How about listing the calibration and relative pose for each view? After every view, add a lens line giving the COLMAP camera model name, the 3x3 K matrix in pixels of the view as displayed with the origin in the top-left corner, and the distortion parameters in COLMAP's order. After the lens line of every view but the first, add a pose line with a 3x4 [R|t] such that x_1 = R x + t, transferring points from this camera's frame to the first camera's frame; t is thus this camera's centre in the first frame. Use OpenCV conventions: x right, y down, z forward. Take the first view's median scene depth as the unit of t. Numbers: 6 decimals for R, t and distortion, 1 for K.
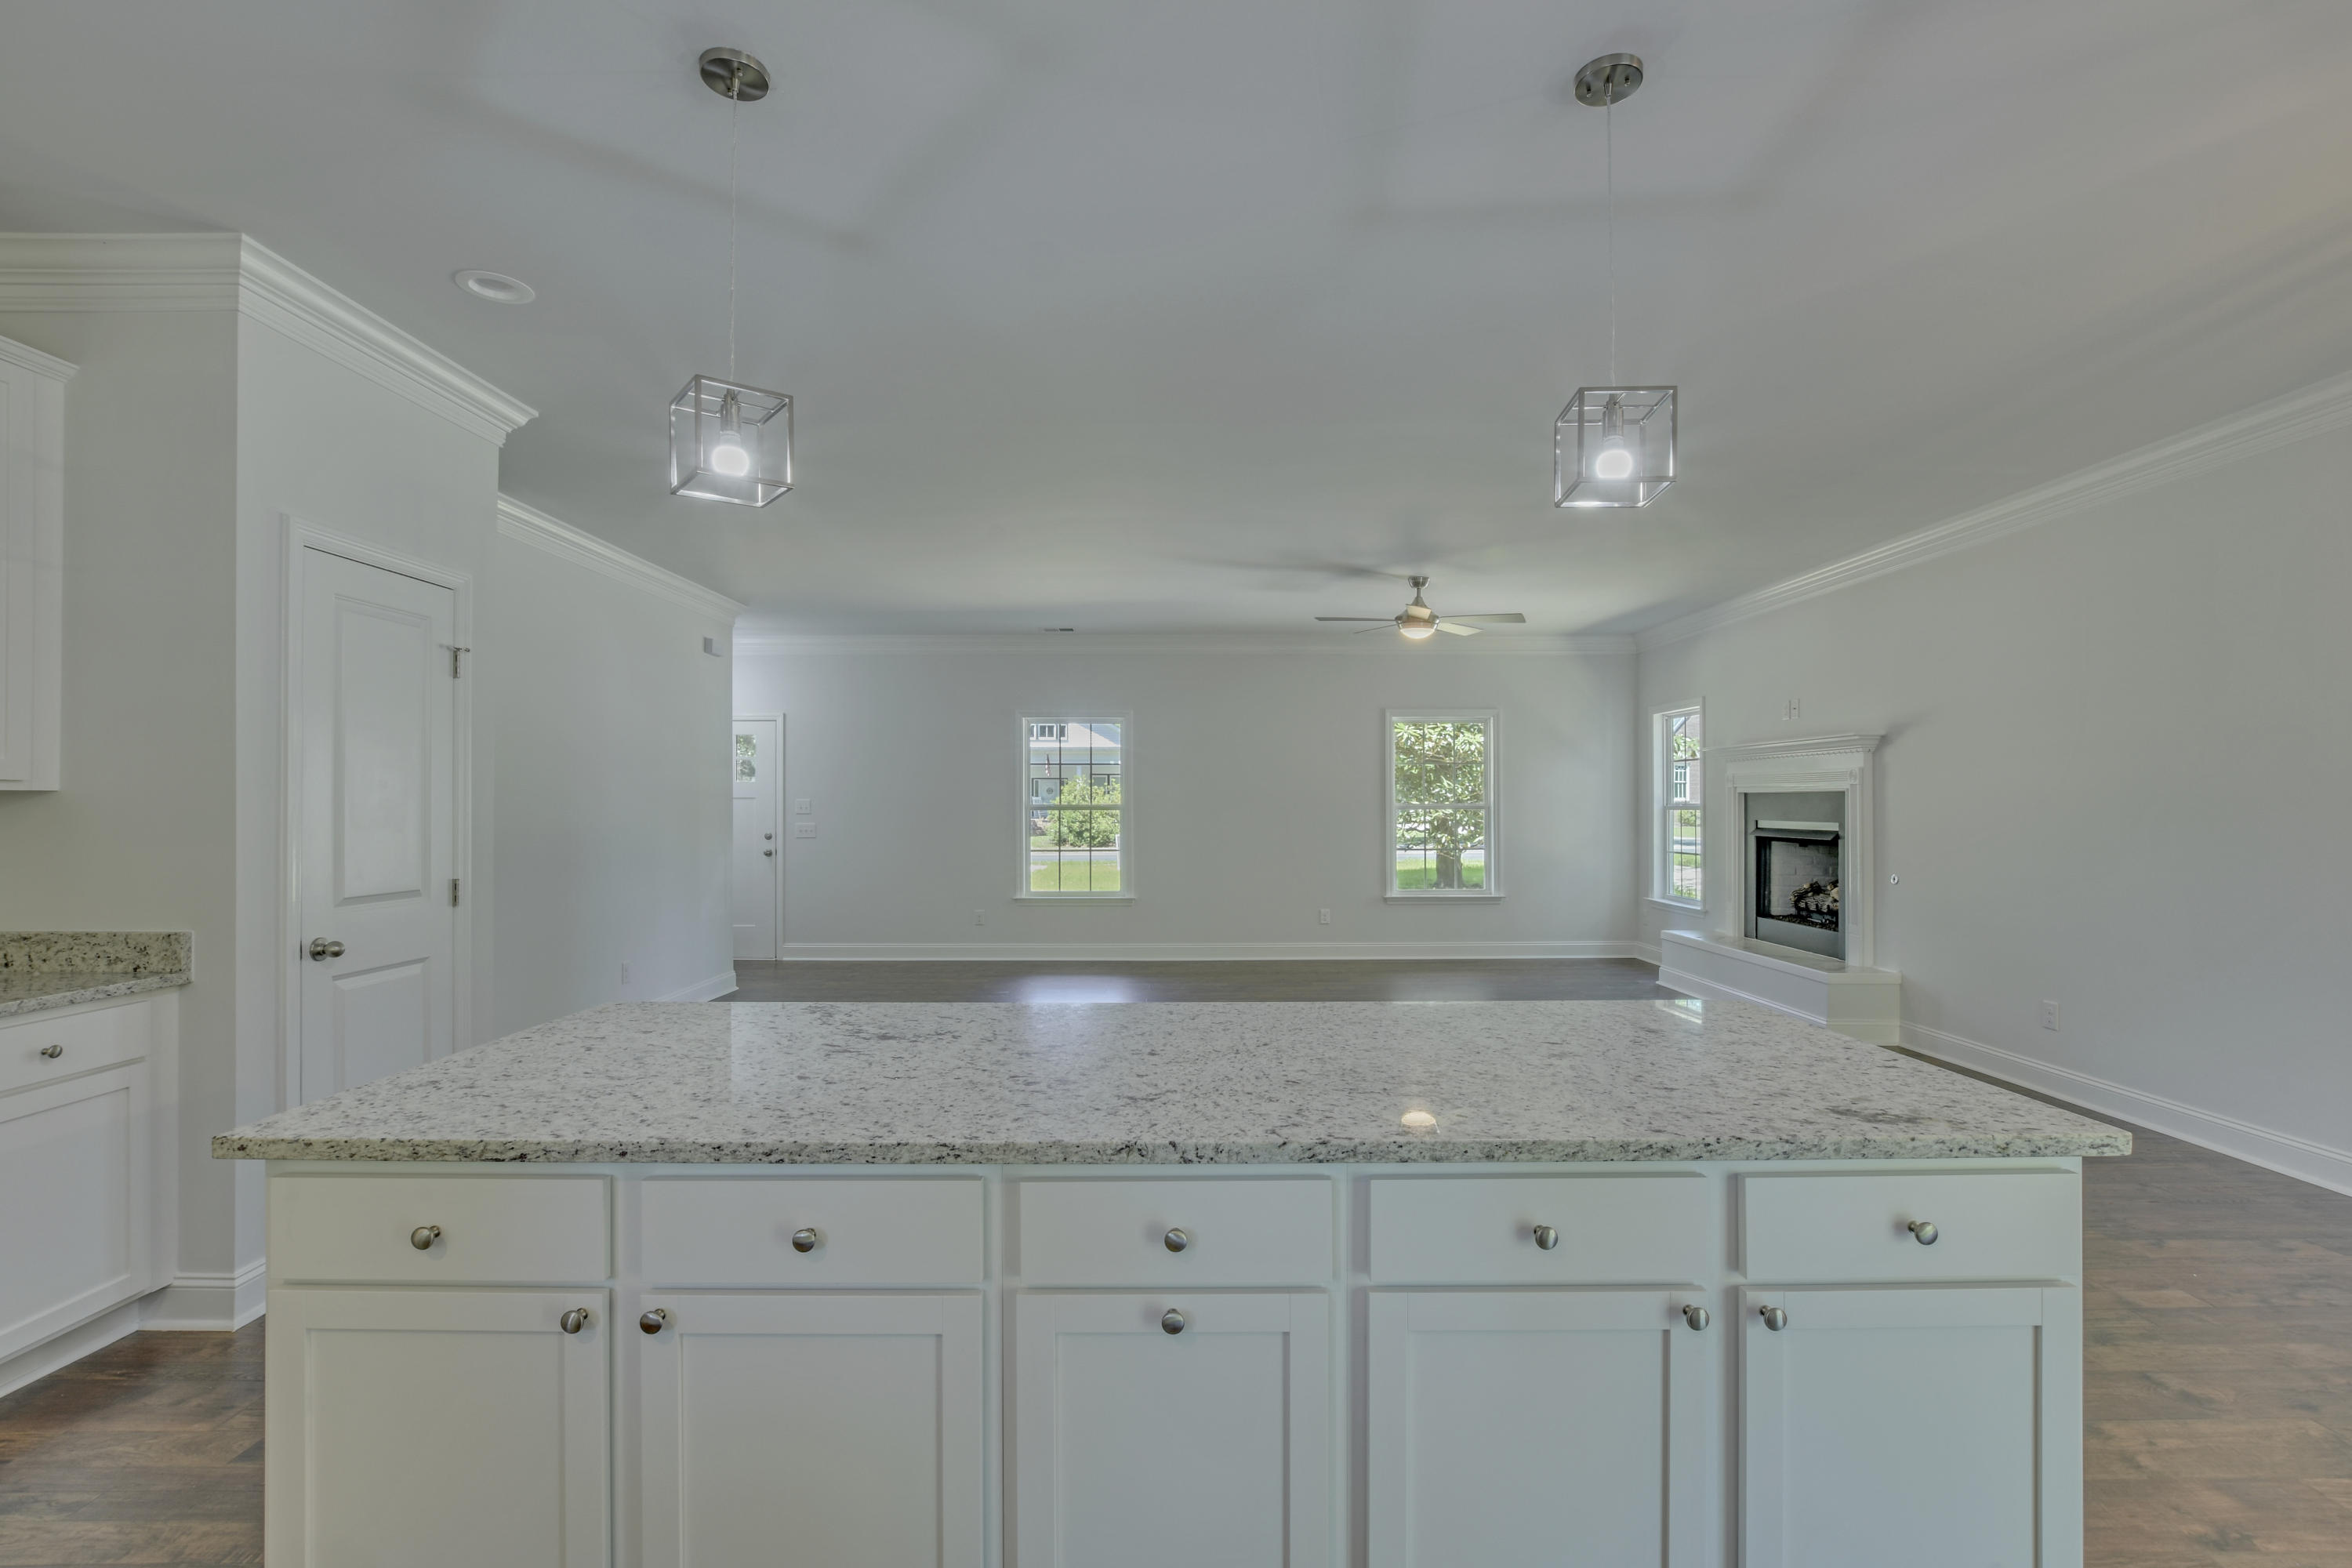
lens RADIAL K [[1051.2, 0, 1167.7], [0, 1051.2, 789.5], [0, 0, 1]] dist [-0.014923, 0.000619]
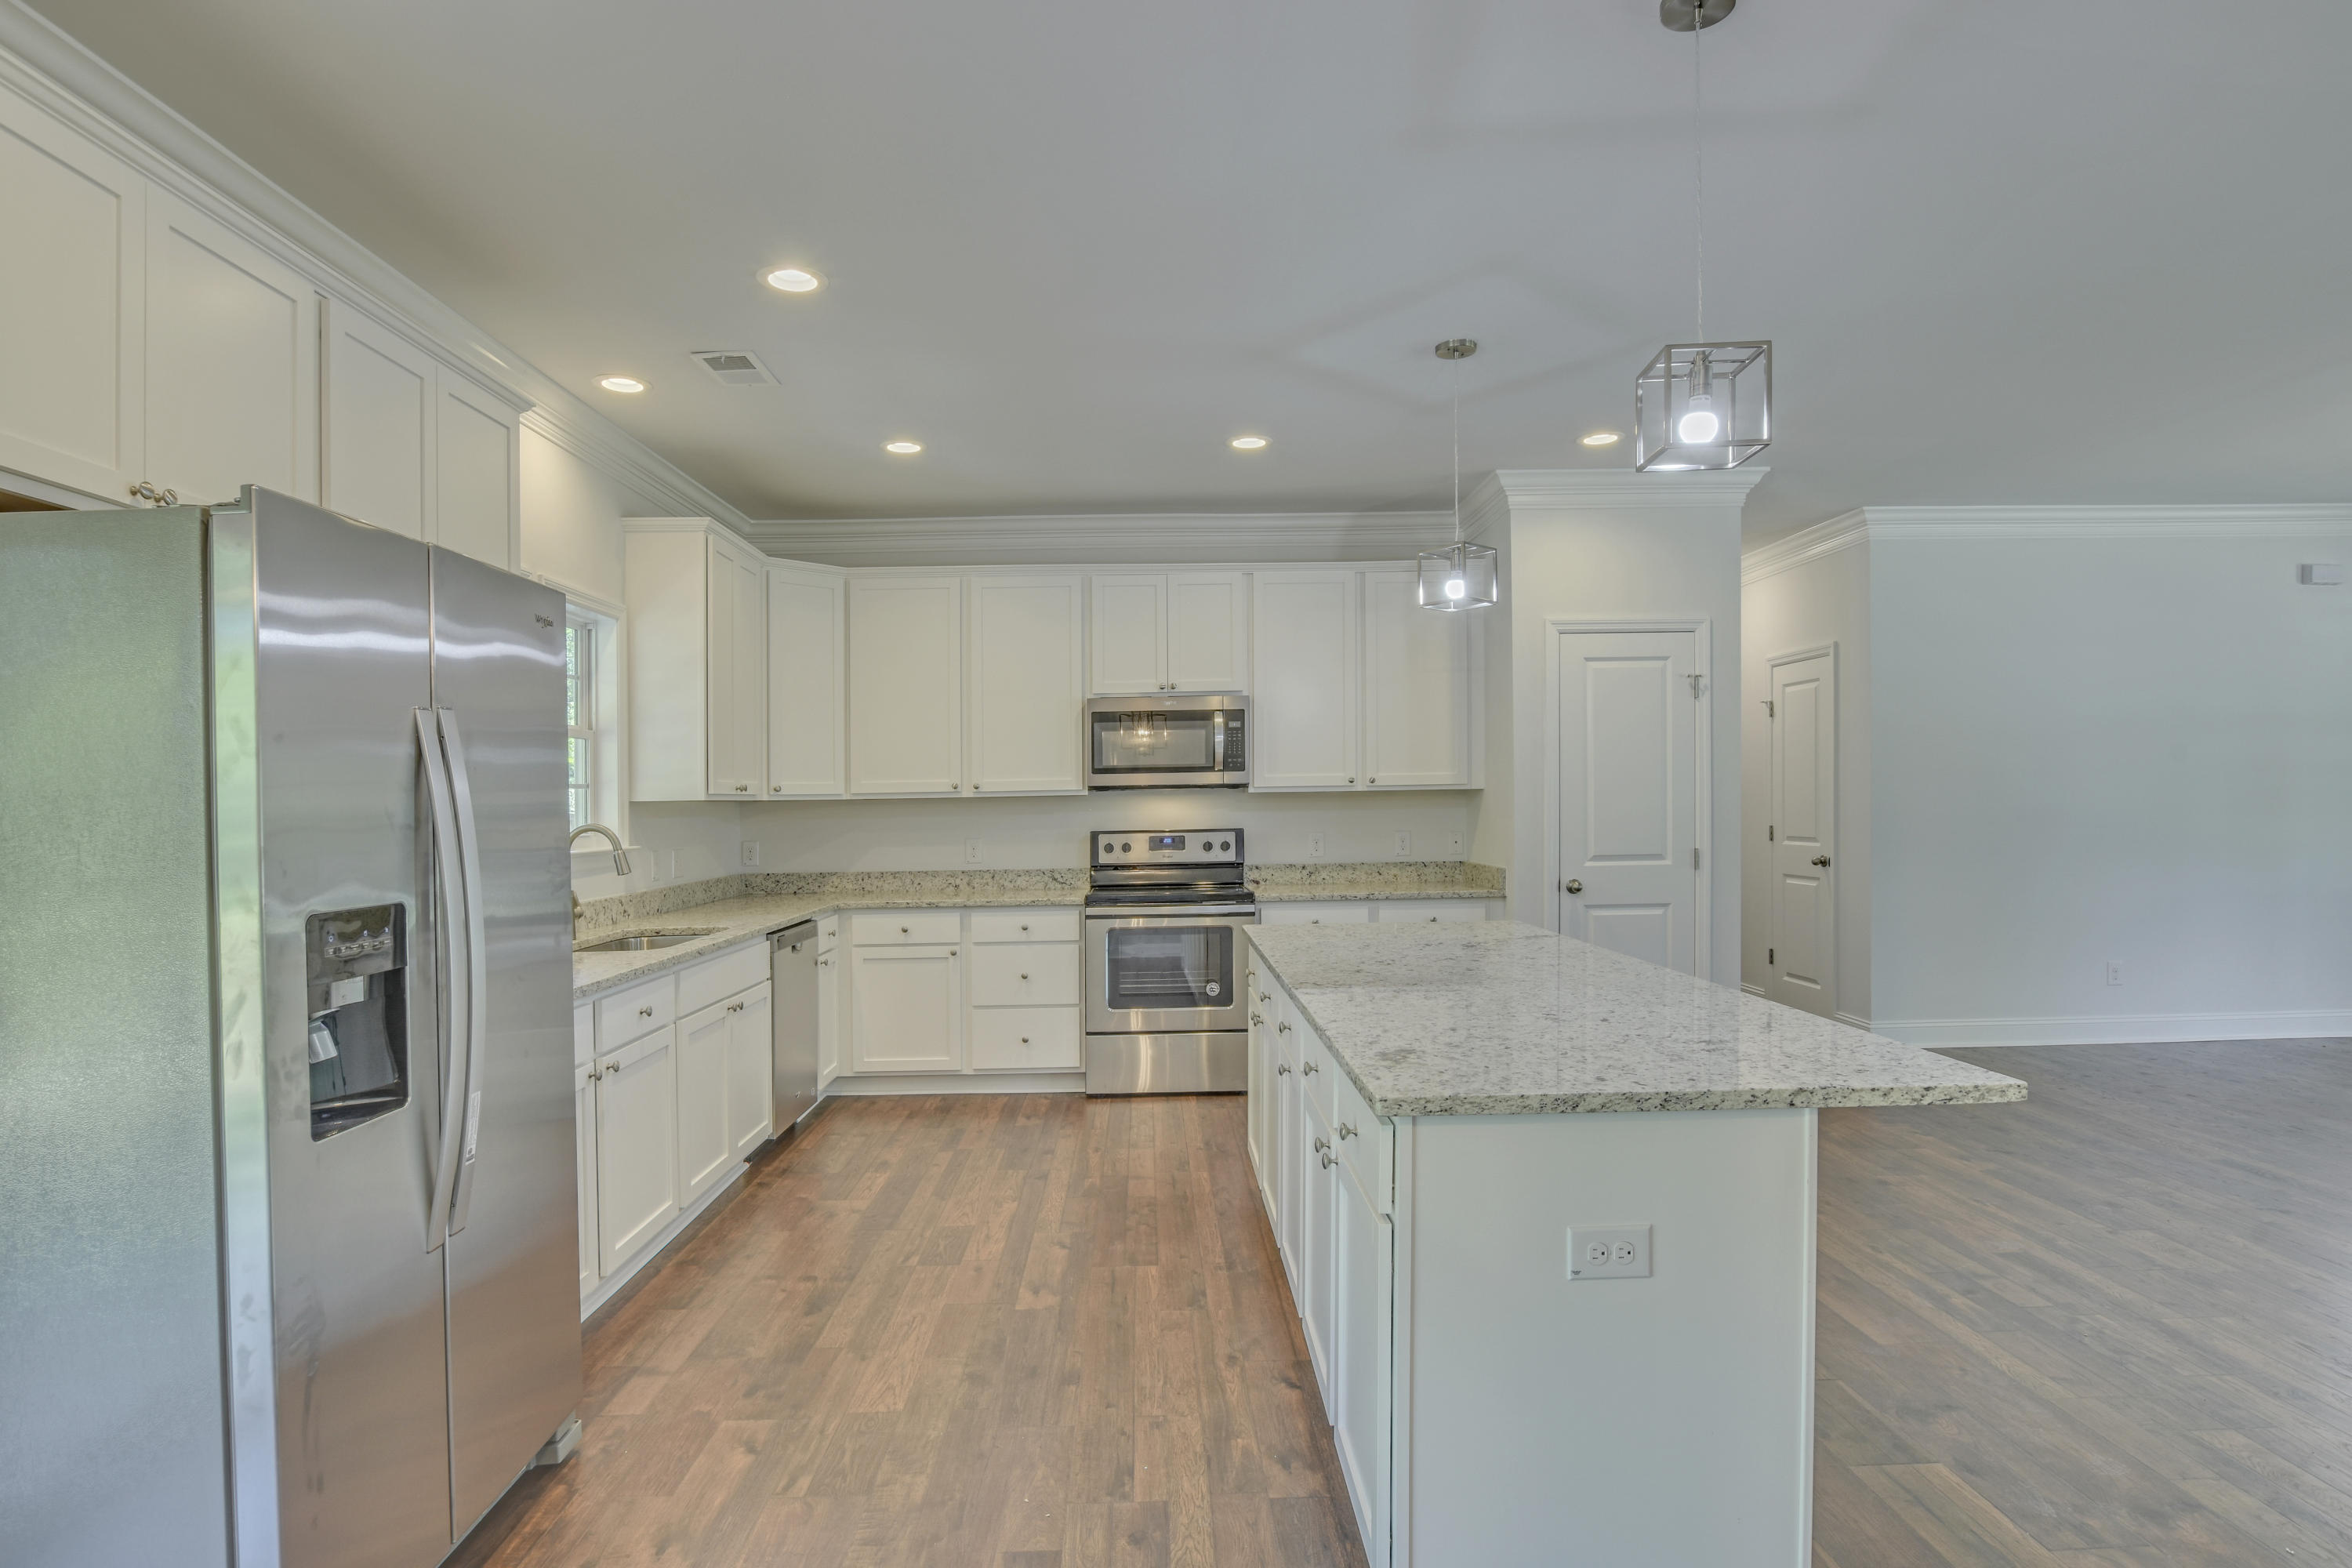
lens RADIAL K [[1242.2, 0, 1182.8], [0, 1242.2, 810.5], [0, 0, 1]] dist [-0.021151, 0.001399]
pose [[0.019472, 0.008142, -0.999777, 0.461605], [0.031610, 0.999462, 0.008755, 0.001133], [0.999311, -0.031774, 0.019204, 0.161546]]
